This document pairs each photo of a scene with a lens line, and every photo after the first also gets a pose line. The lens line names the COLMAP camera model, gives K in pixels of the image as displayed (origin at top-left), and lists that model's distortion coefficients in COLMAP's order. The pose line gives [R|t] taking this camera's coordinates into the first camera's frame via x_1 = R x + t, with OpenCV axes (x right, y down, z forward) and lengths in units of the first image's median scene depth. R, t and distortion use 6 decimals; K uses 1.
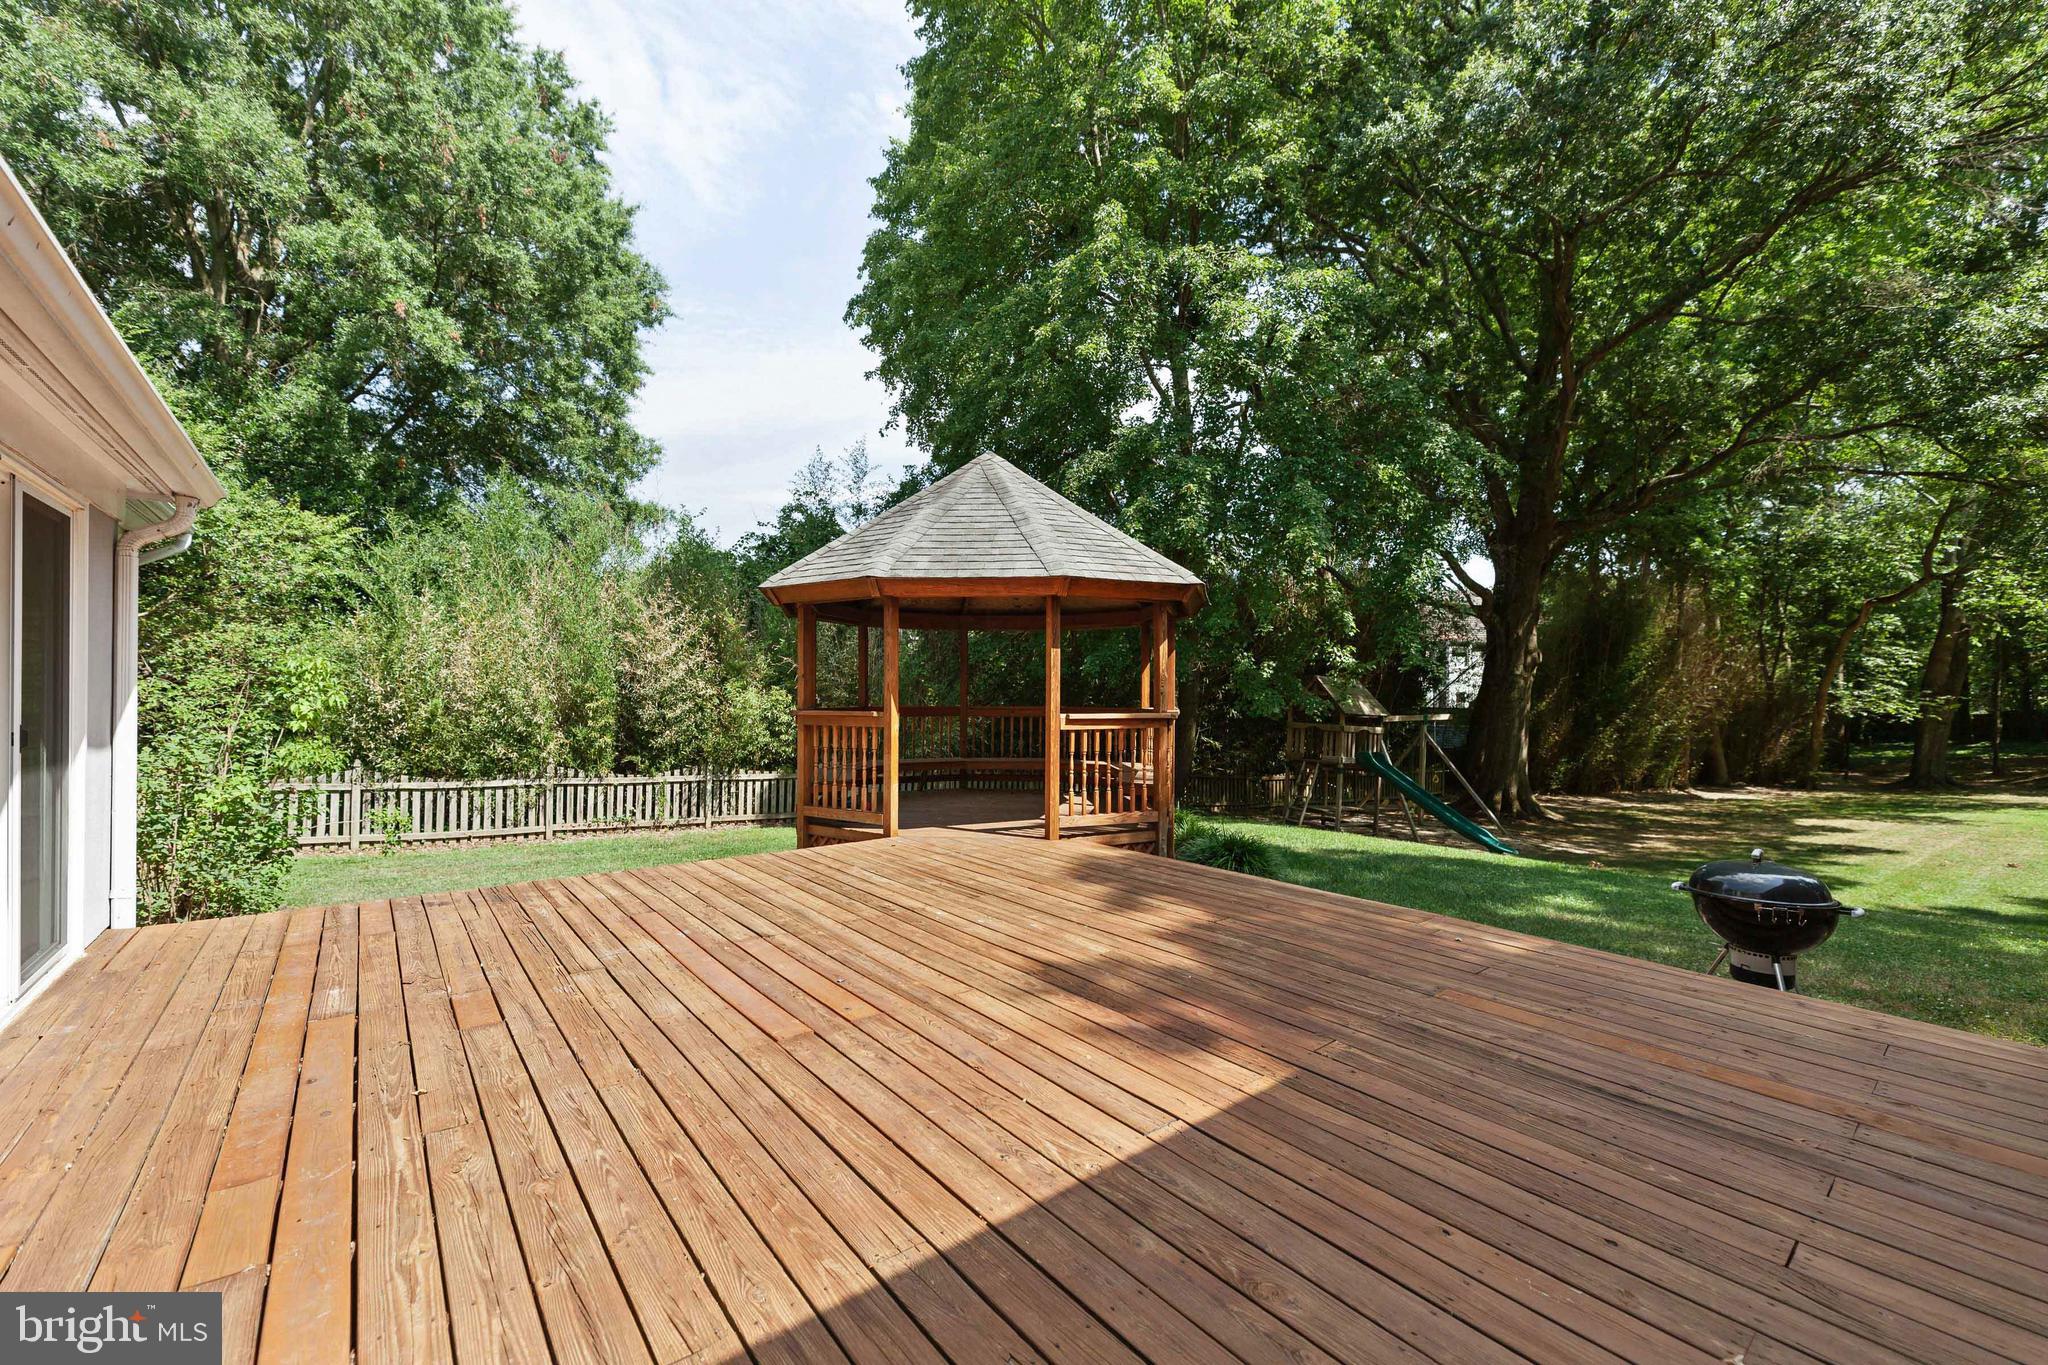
lens RADIAL K [[832.4, 0, 1031.9], [0, 832.4, 684.5], [0, 0, 1]] dist [0.002140, -0.000322]
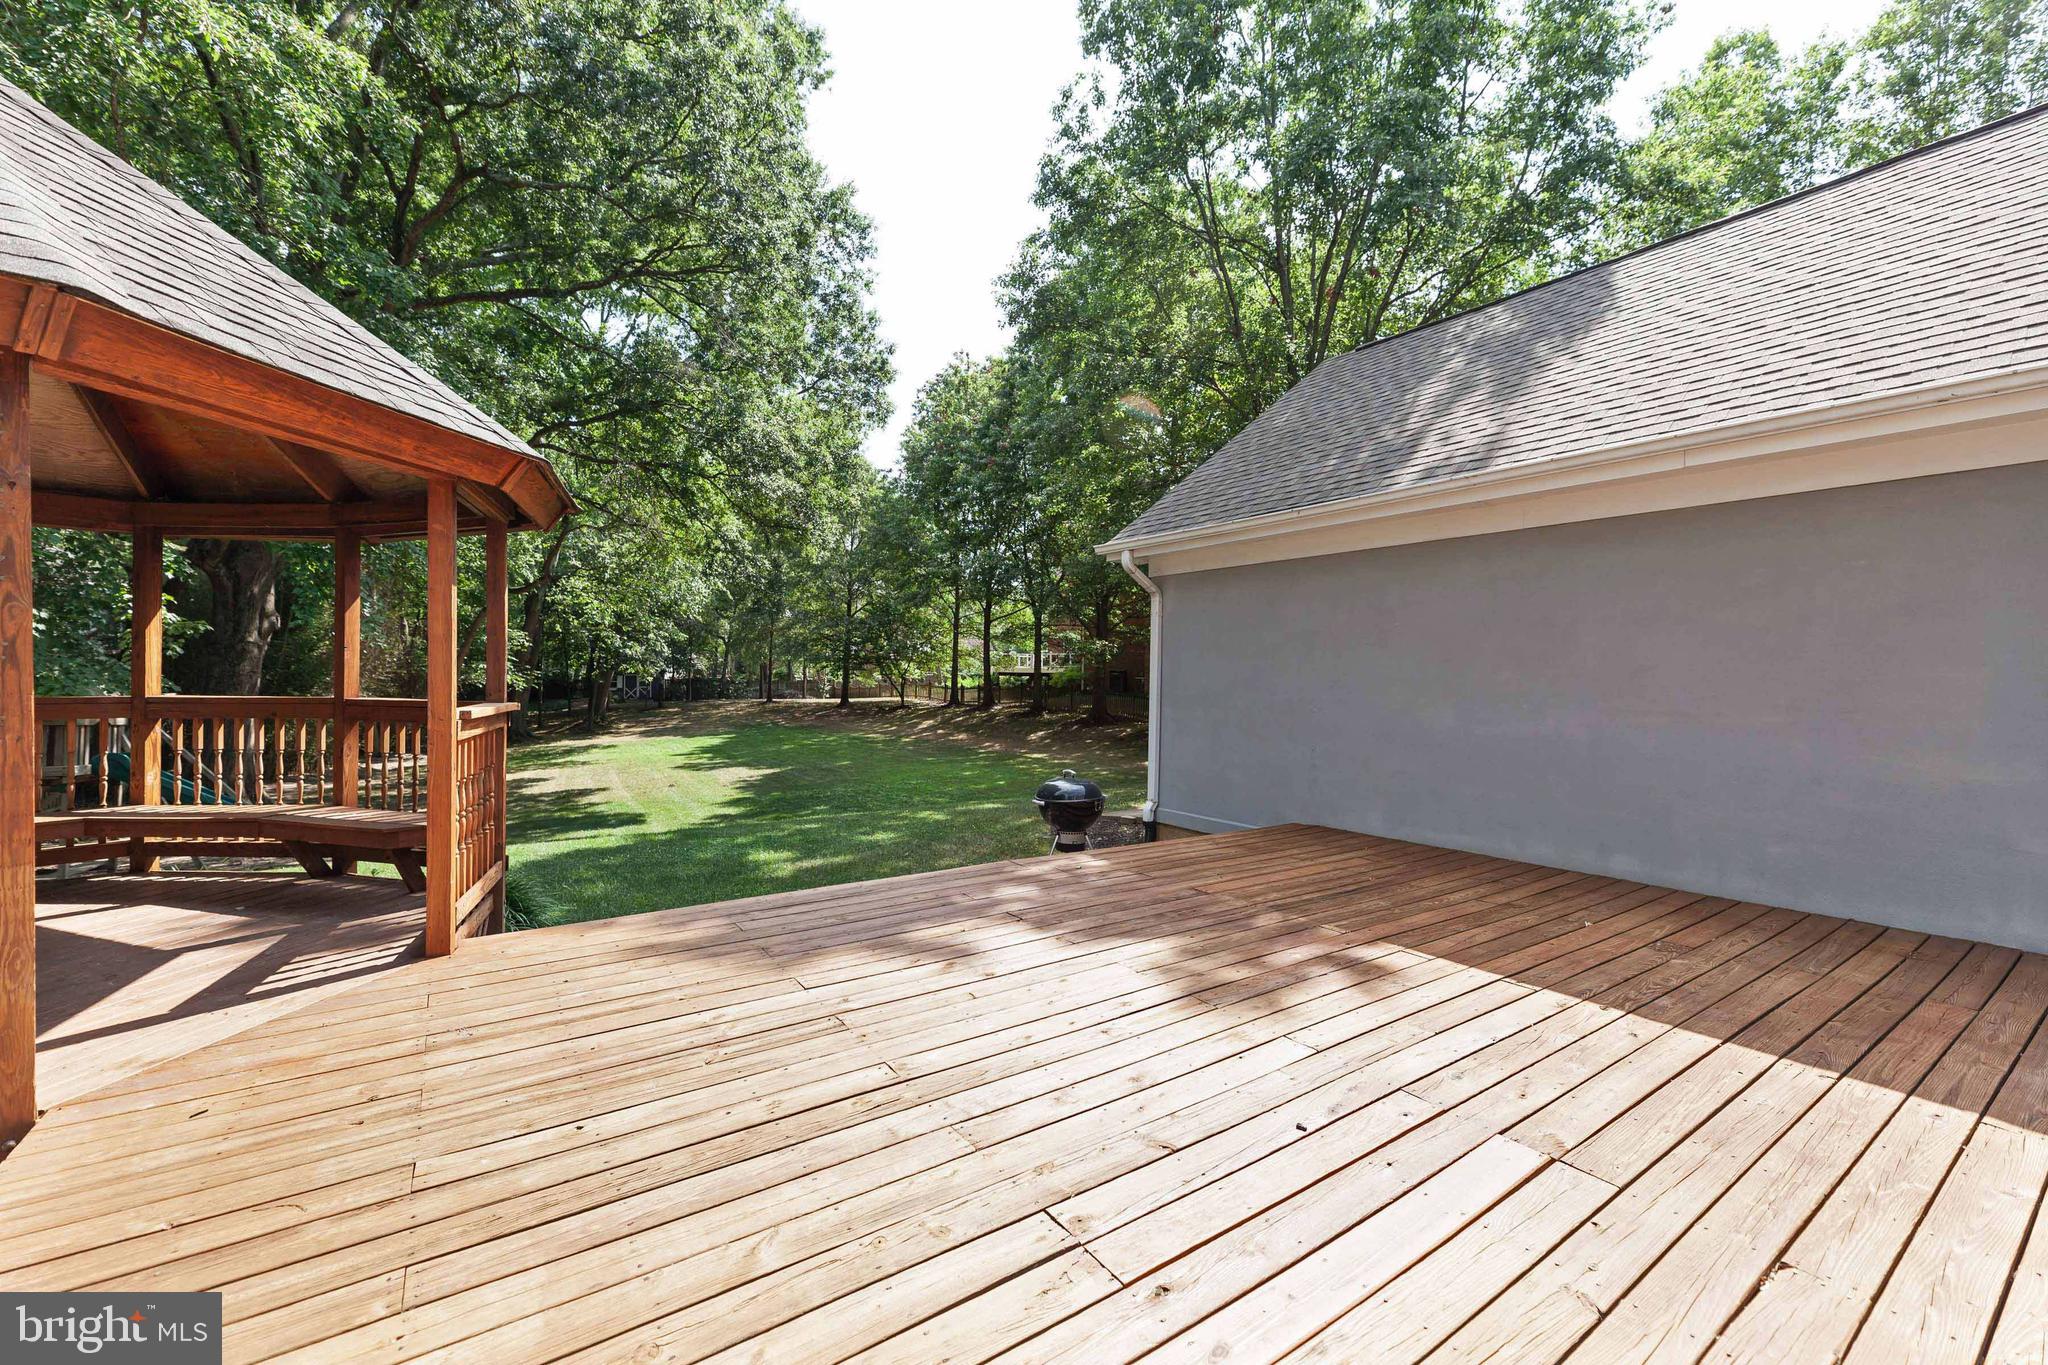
lens RADIAL K [[832.4, 0, 1024.8], [0, 832.4, 675.0], [0, 0, 1]] dist [0.002140, -0.000322]
pose [[0.073318, -0.005861, 0.997291, -1.006768], [-0.016553, 0.999838, 0.007093, 0.010953], [-0.997171, -0.017028, 0.073209, 1.345821]]
